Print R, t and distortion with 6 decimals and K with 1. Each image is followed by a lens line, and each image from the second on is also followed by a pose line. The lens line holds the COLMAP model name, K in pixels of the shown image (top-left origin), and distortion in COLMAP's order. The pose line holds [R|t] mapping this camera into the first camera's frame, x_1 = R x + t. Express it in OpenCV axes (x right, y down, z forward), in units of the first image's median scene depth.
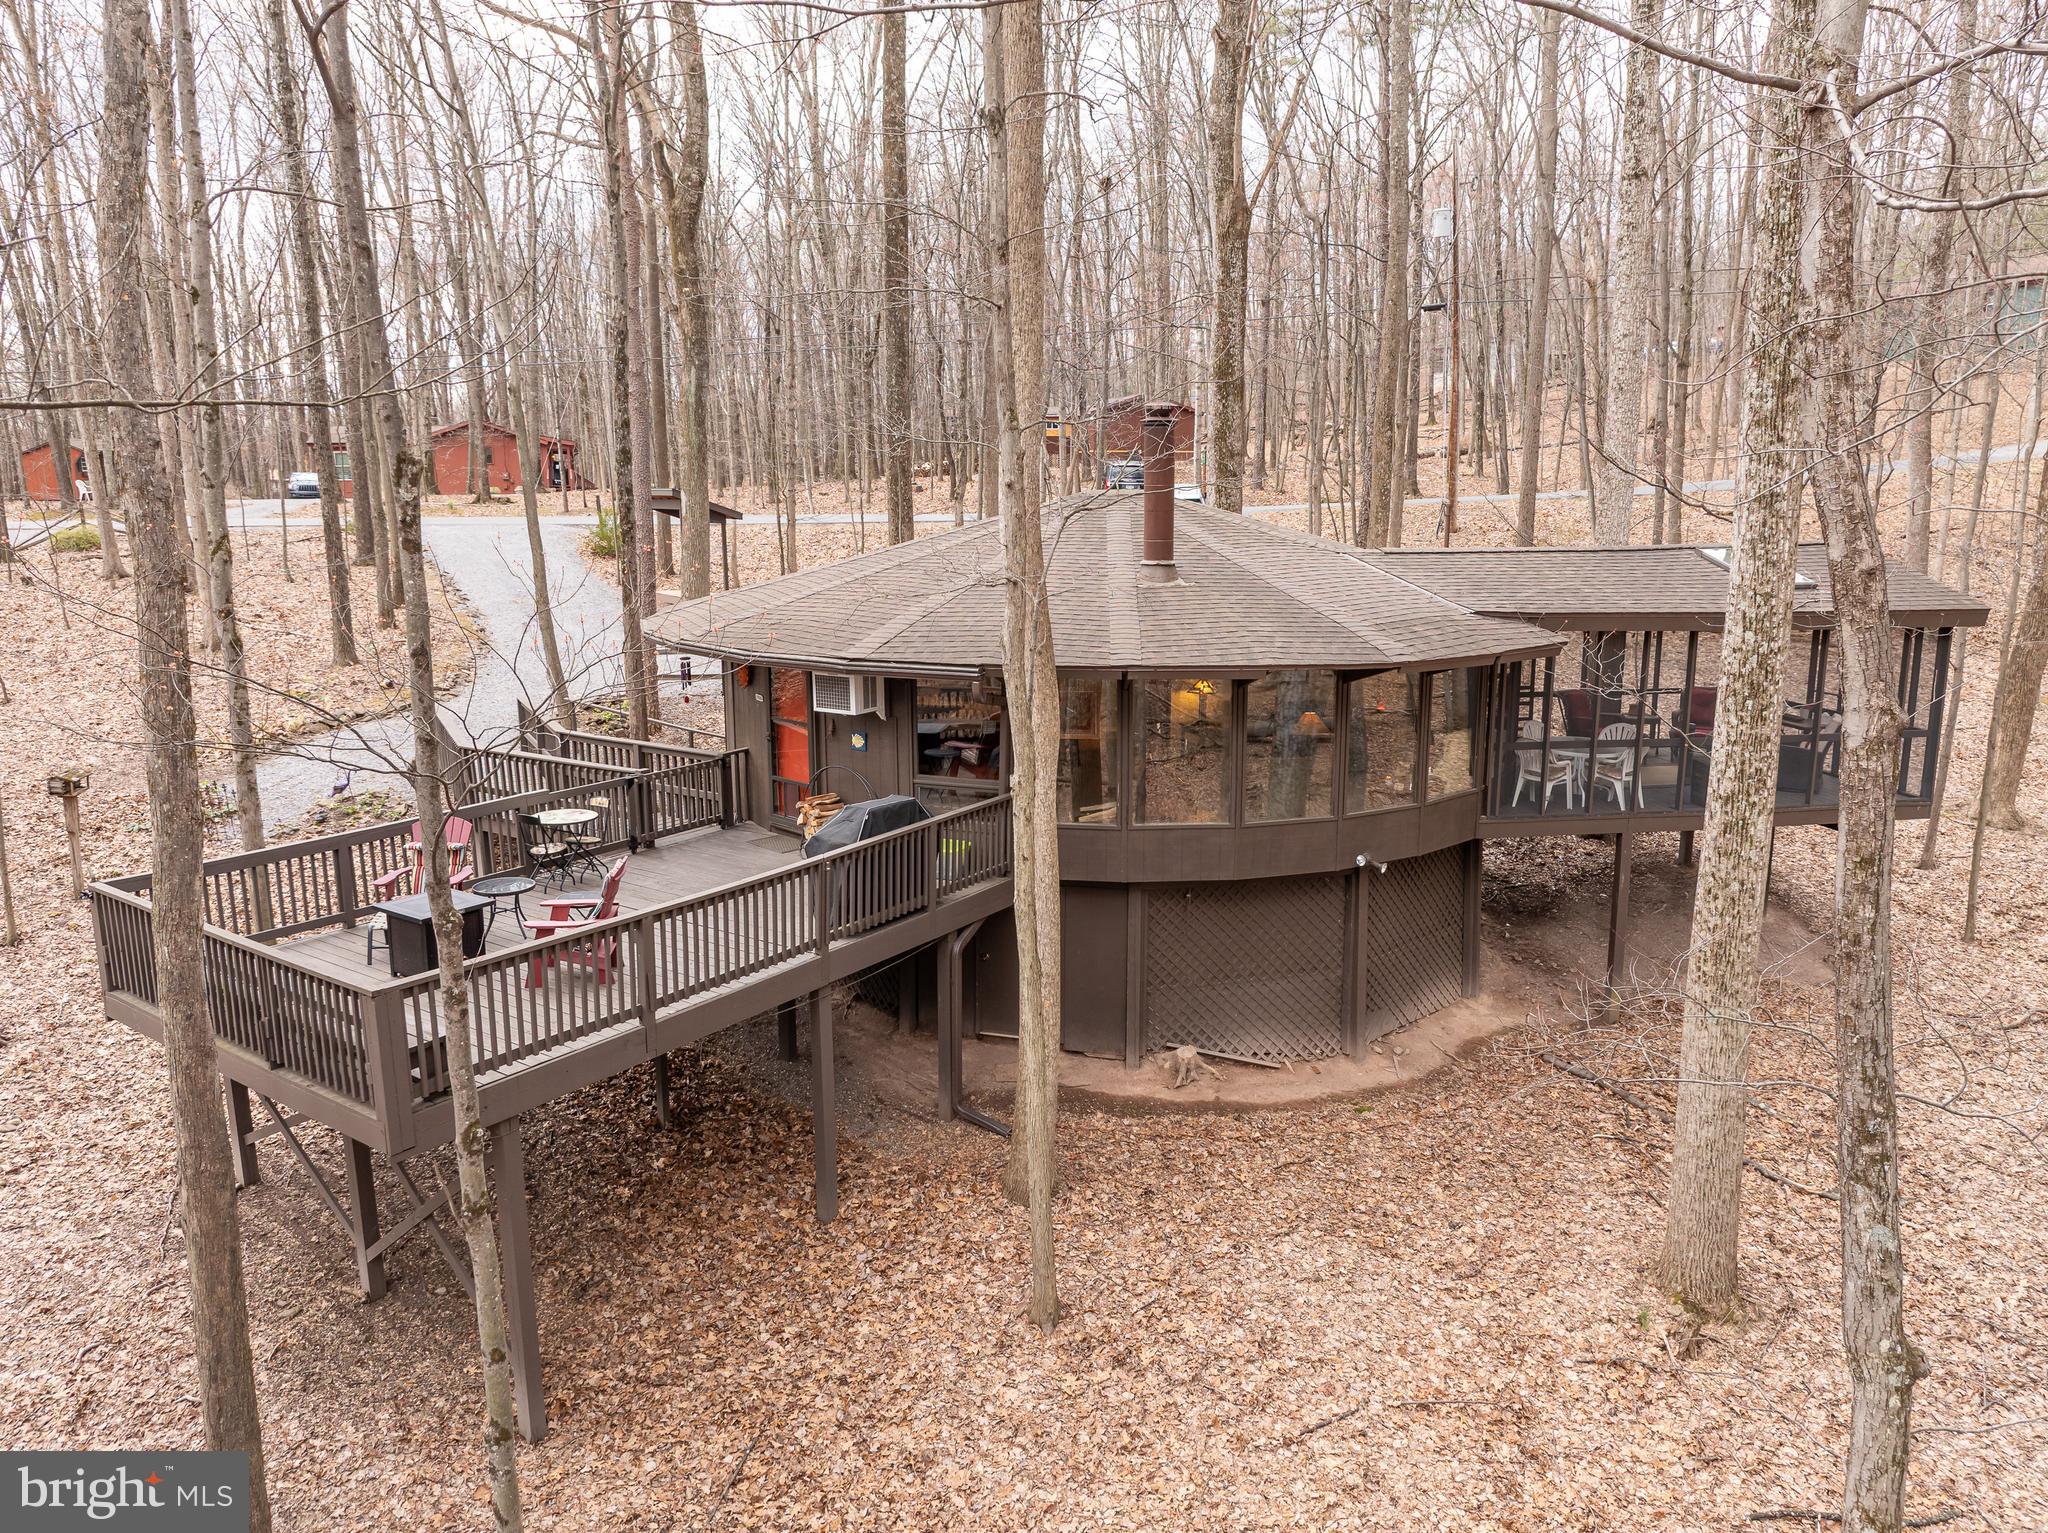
lens RADIAL K [[1441.7, 0, 1020.1], [0, 1441.7, 772.5], [0, 0, 1]] dist [-0.043041, 0.016362]
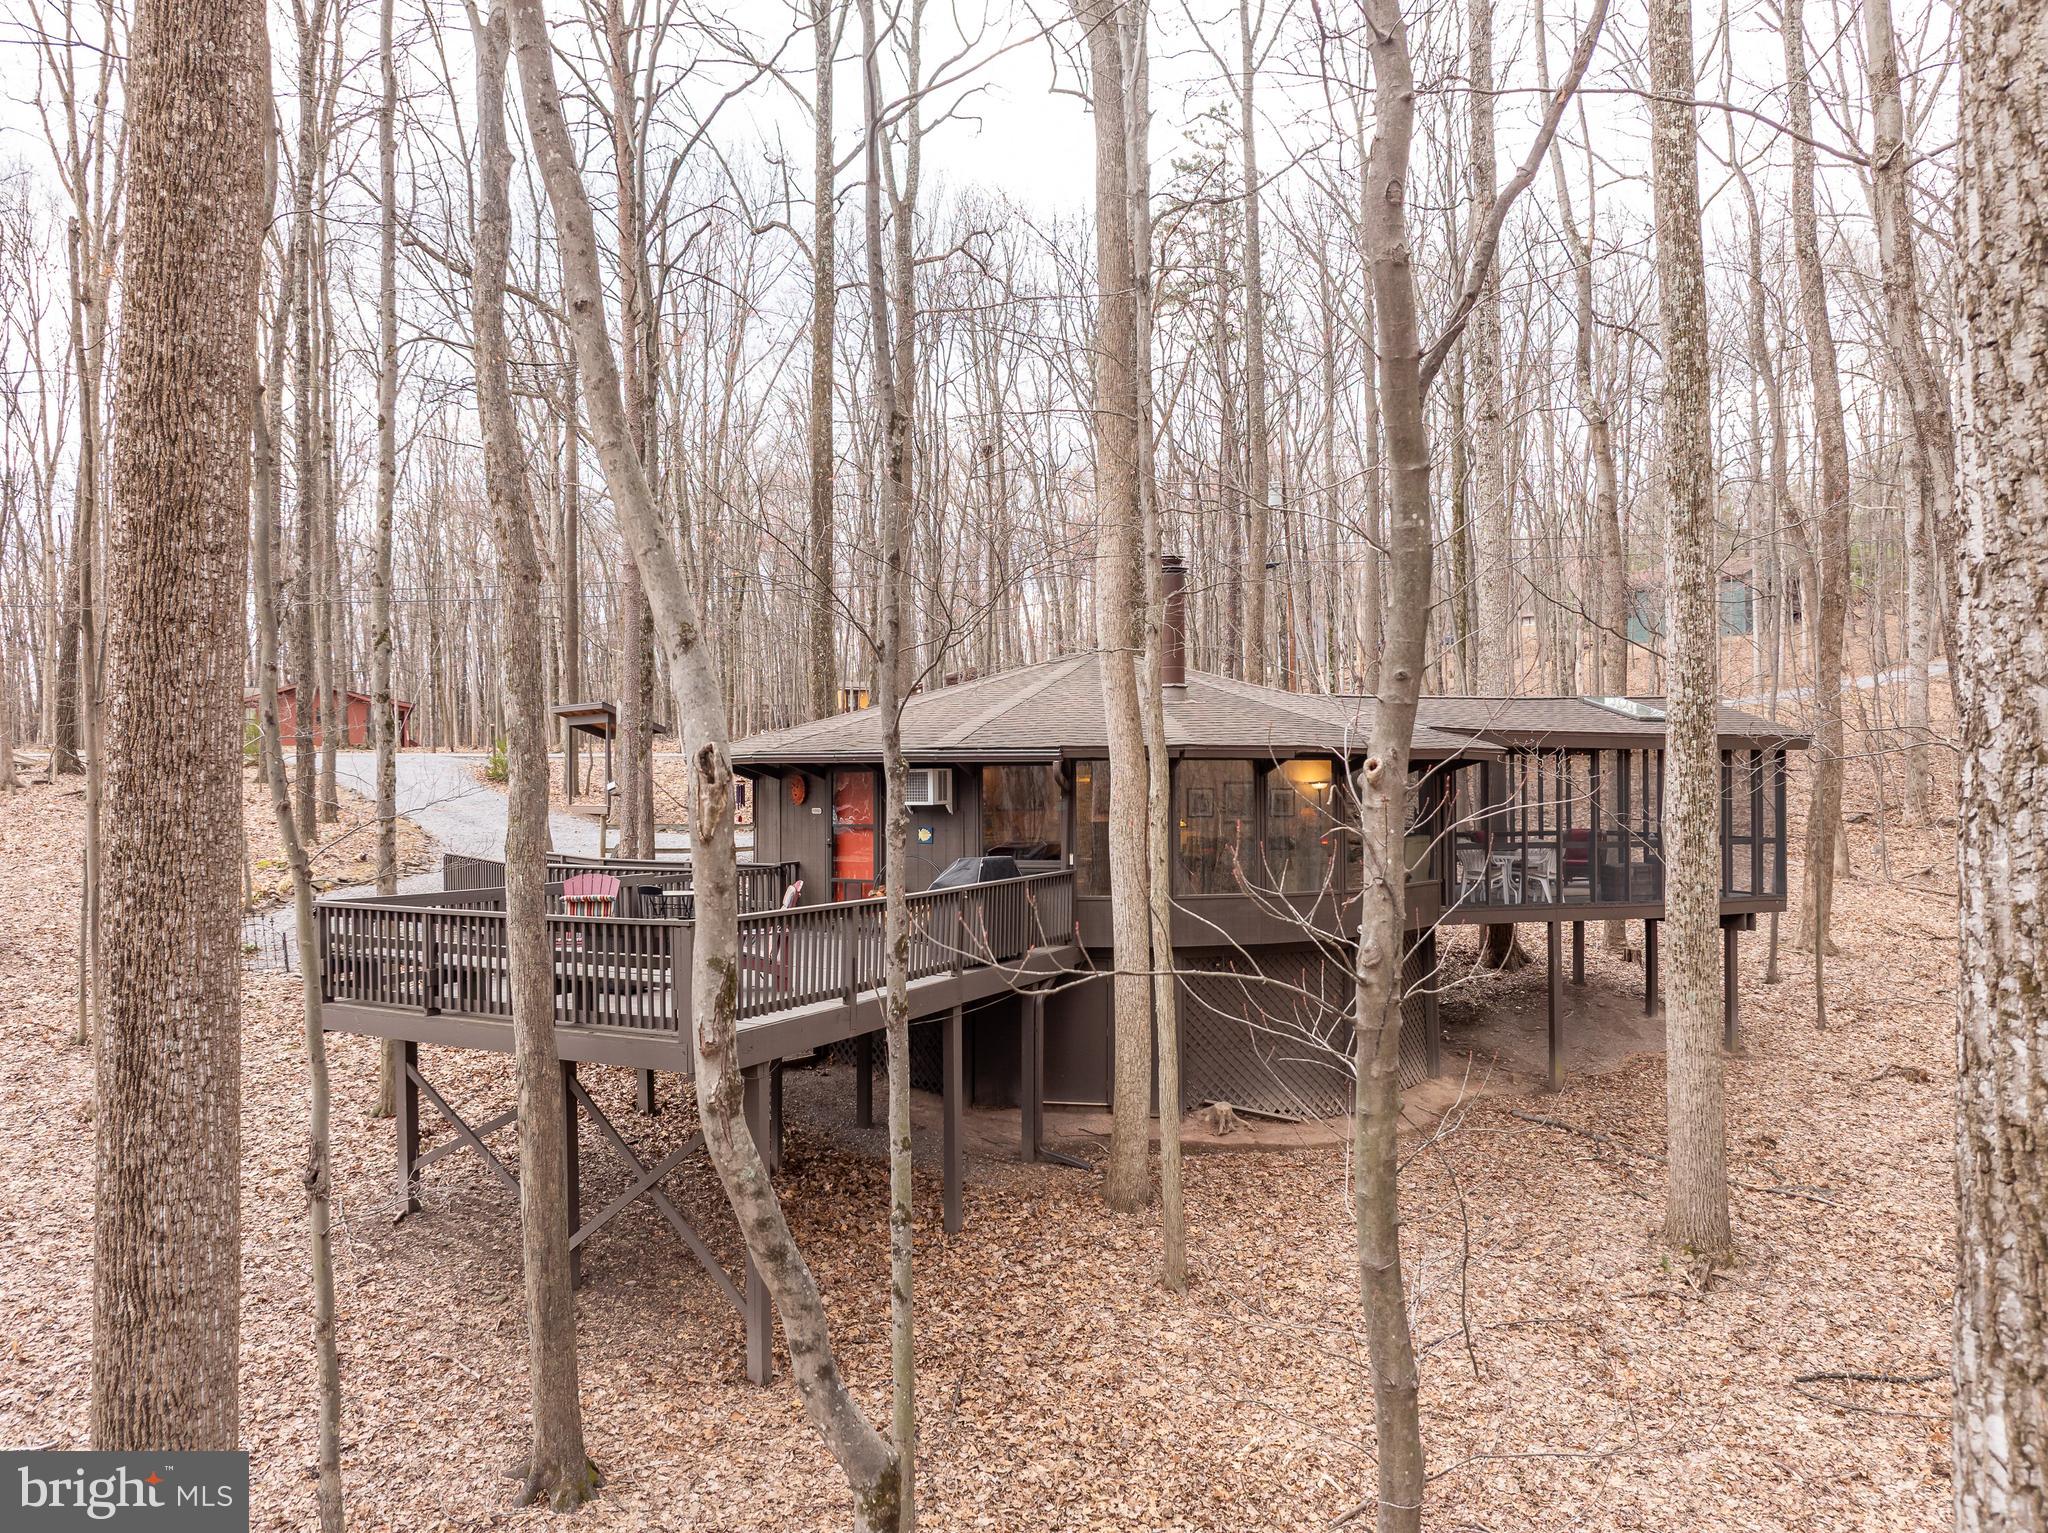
lens RADIAL K [[1441.7, 0, 1026.8], [0, 1441.7, 773.1], [0, 0, 1]] dist [-0.043041, 0.016362]
pose [[0.988699, -0.001028, 0.149910, -0.274538], [0.031031, 0.979722, -0.197943, 0.212011], [-0.146667, 0.200358, 0.968682, -0.155022]]
